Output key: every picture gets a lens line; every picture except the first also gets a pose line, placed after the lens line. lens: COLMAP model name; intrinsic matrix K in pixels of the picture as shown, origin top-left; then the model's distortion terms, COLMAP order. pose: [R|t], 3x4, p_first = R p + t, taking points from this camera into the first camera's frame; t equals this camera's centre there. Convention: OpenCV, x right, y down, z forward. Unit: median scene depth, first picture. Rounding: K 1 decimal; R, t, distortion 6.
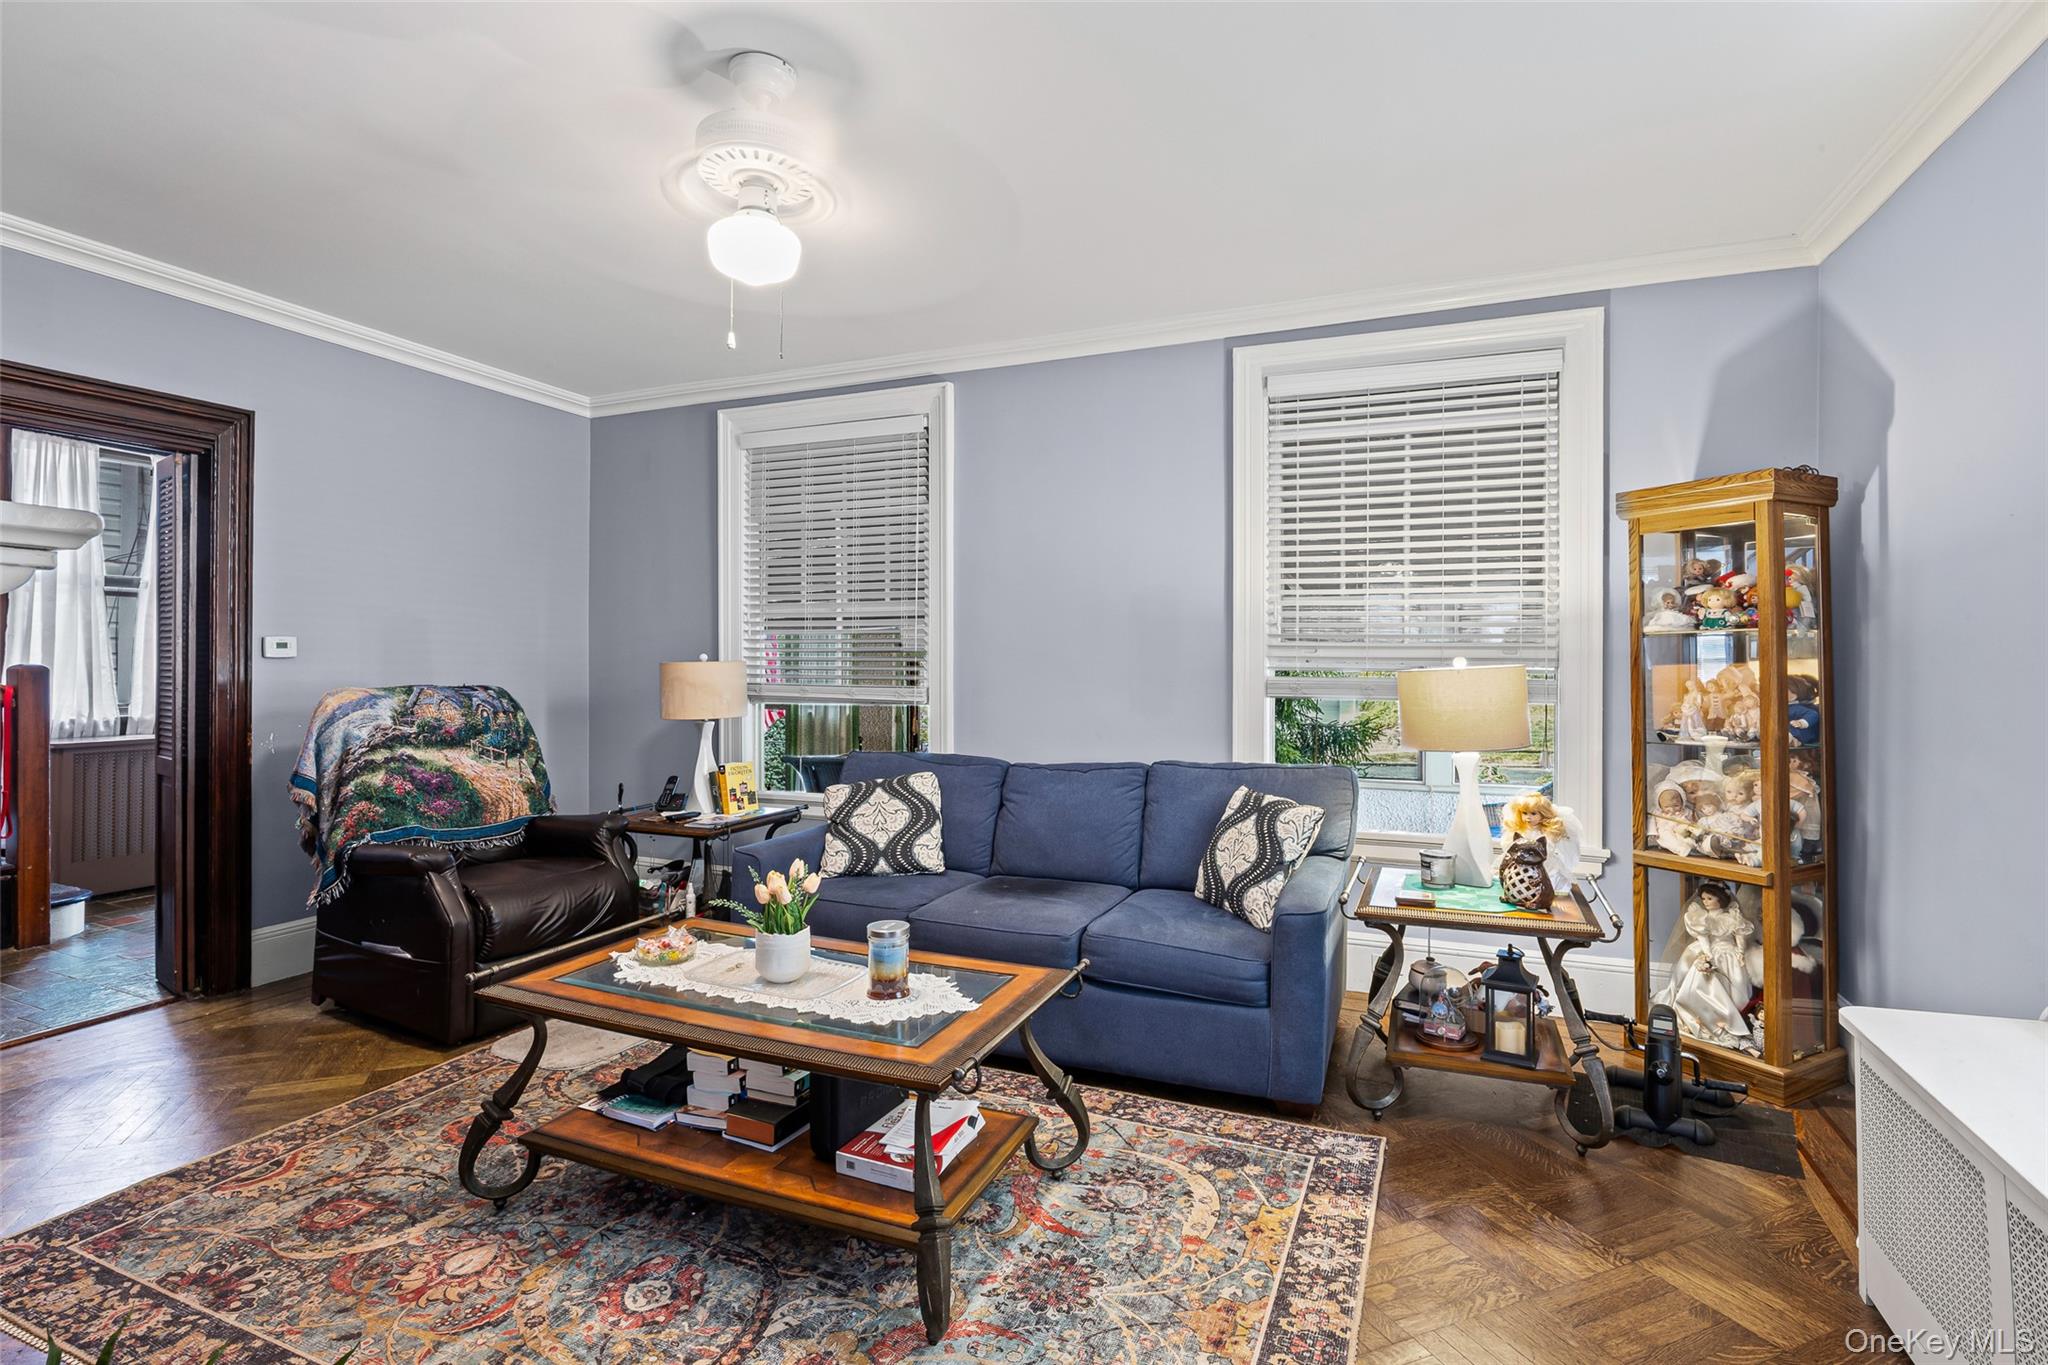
lens RADIAL K [[992.2, 0, 1024.6], [0, 992.2, 670.0], [0, 0, 1]] dist [-0.018622, 0.000769]
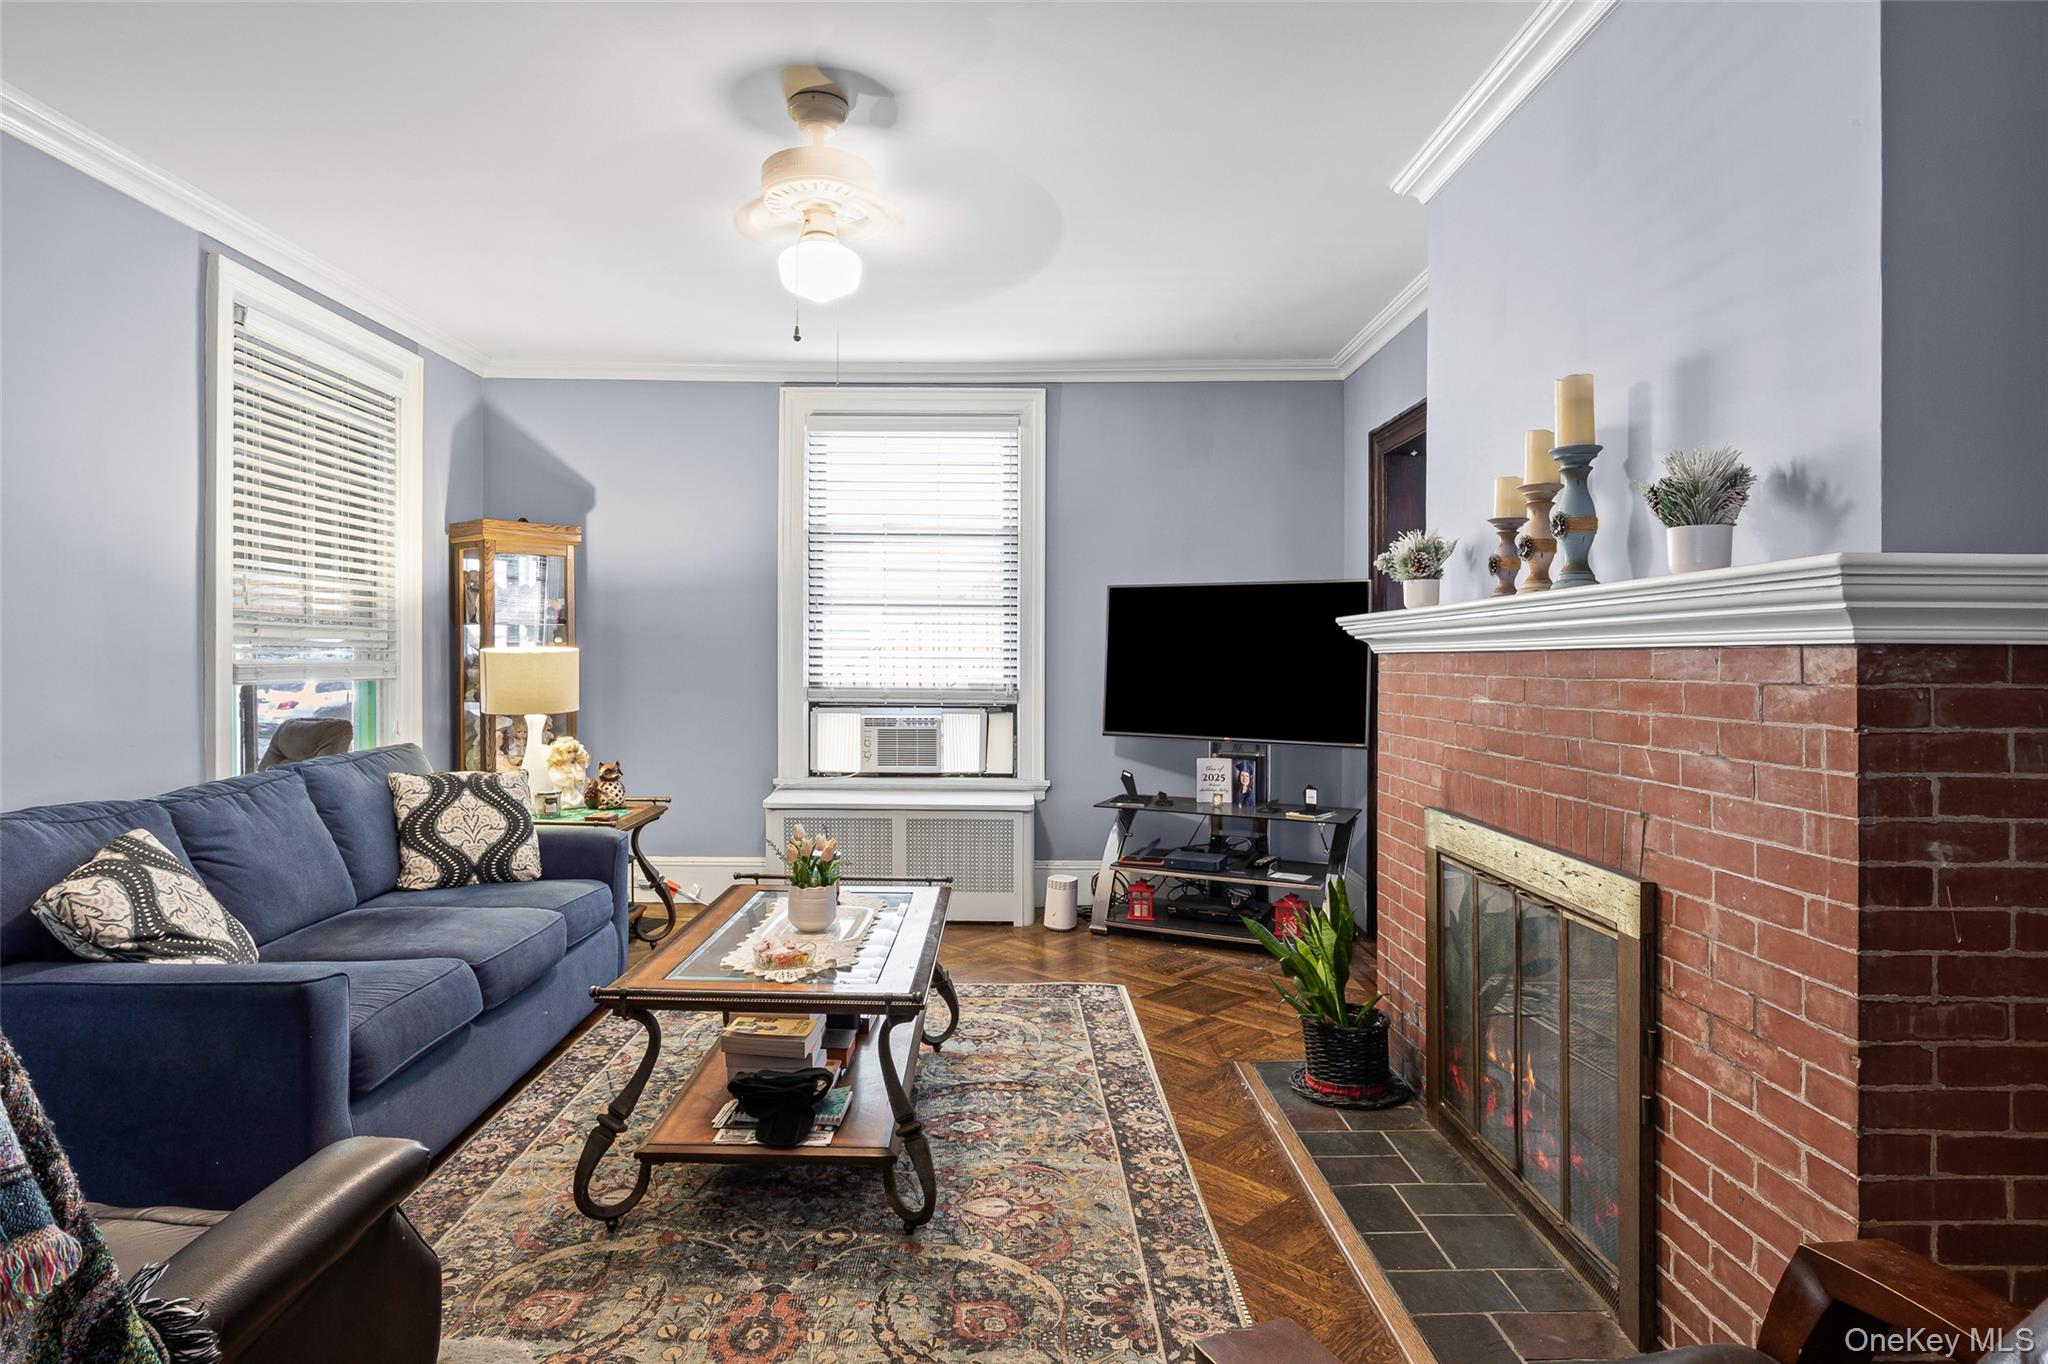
lens RADIAL K [[1141.4, 0, 1018.7], [0, 1141.4, 661.7], [0, 0, 1]] dist [-0.000208, -0.000166]
pose [[-0.400257, -0.015494, 0.916272, -1.018431], [-0.001088, 0.999864, 0.016432, -0.009868], [-0.916402, 0.005581, -0.400219, 0.869997]]
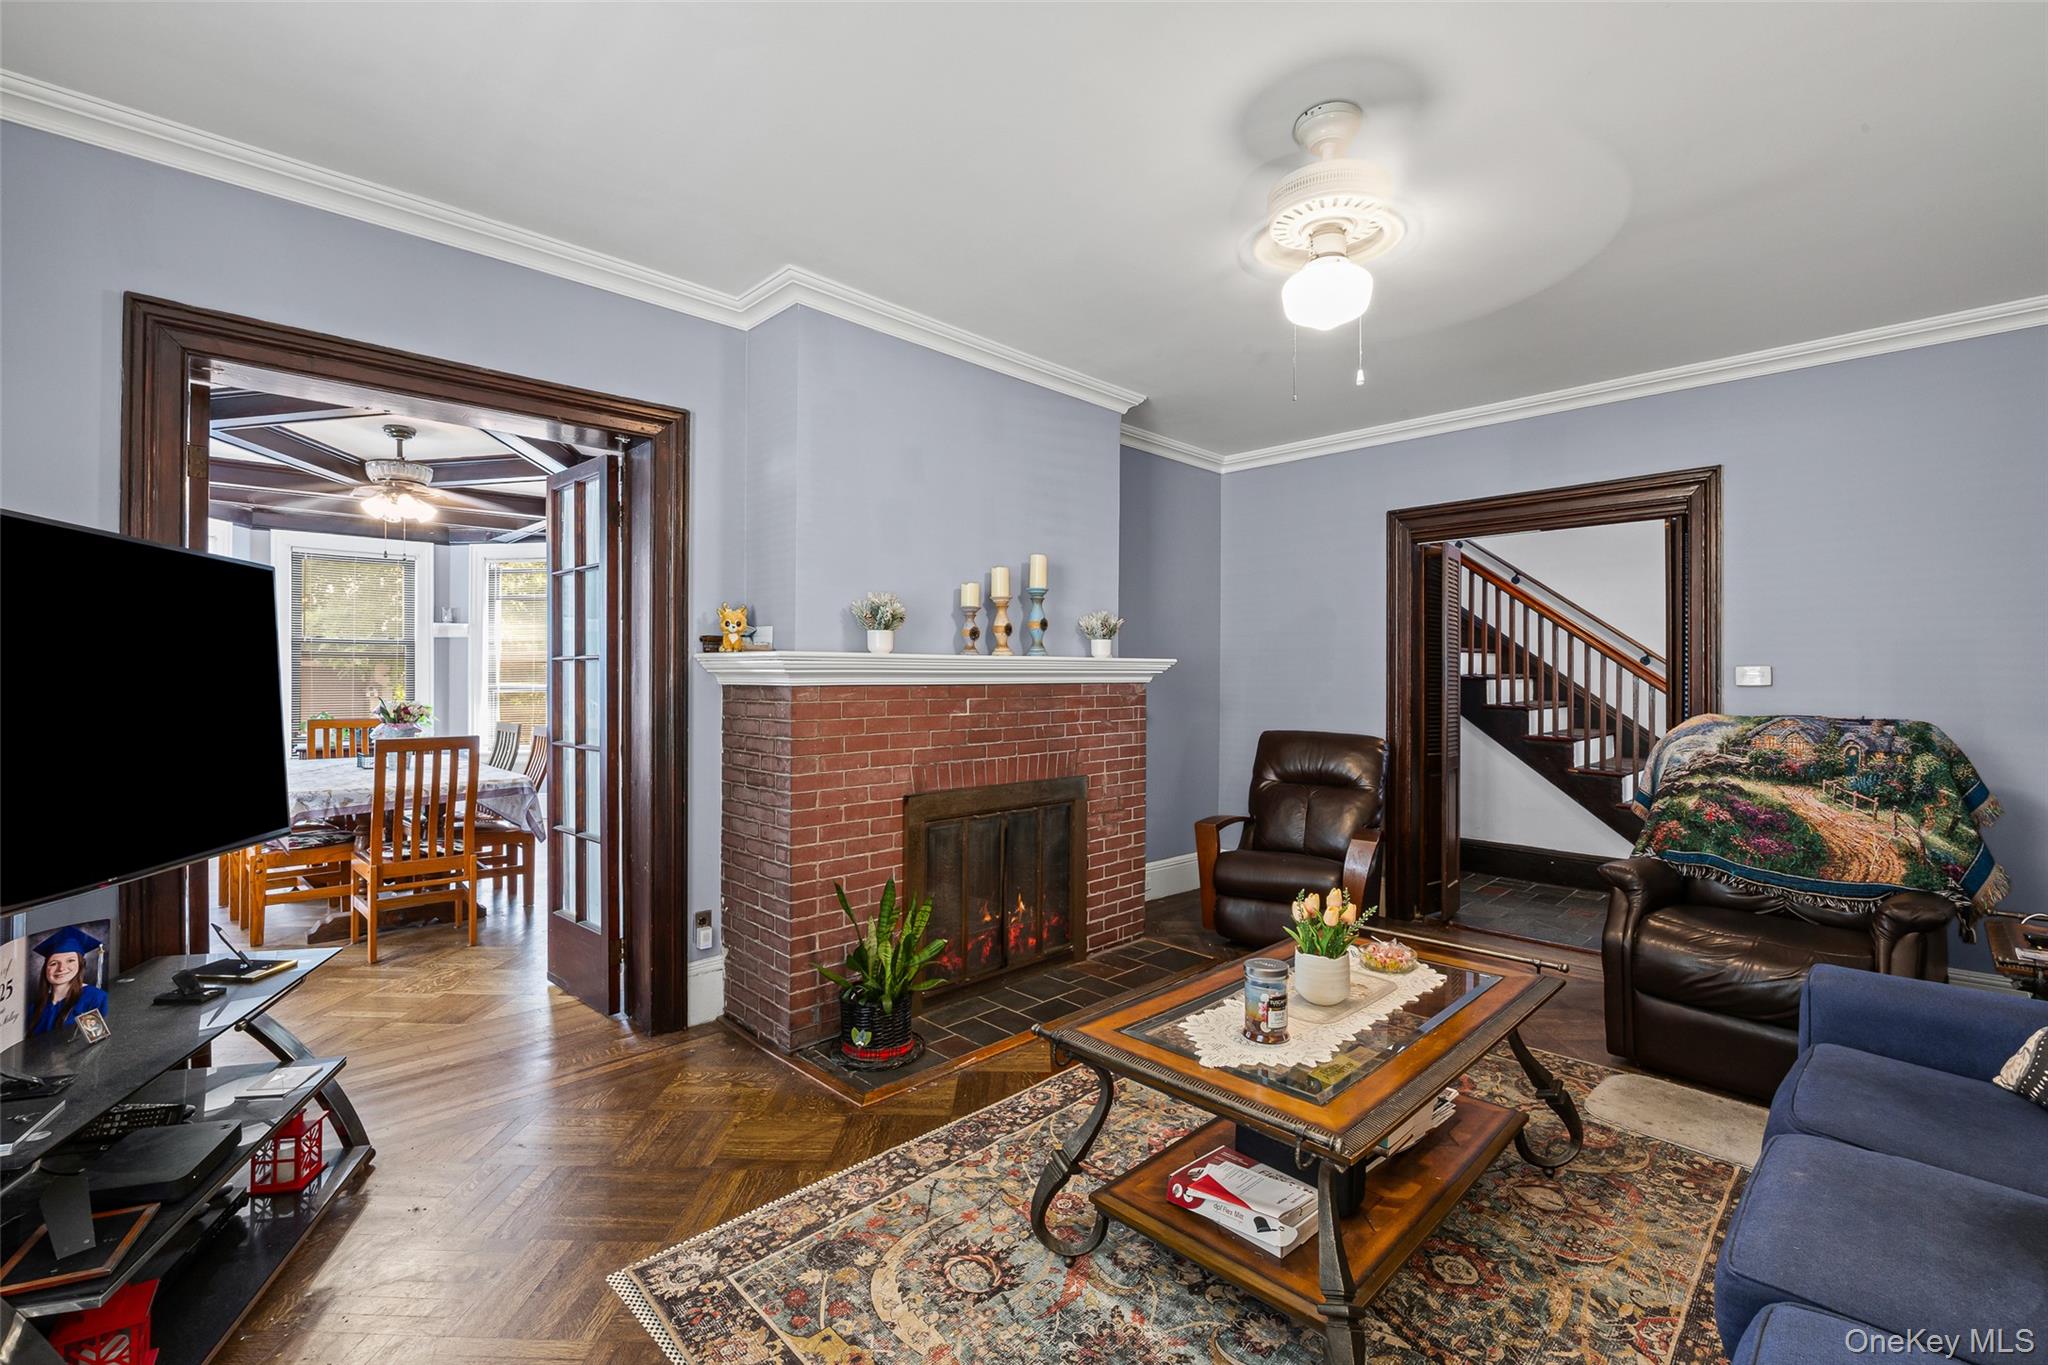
lens RADIAL K [[869.7, 0, 1017.7], [0, 869.7, 687.5], [0, 0, 1]] dist [-0.011623, 0.000034]
pose [[-0.397415, 0.000113, -0.917639, 0.464312], [-0.012522, 0.999906, 0.005546, -0.006791], [0.917553, 0.013695, -0.397377, 0.708076]]
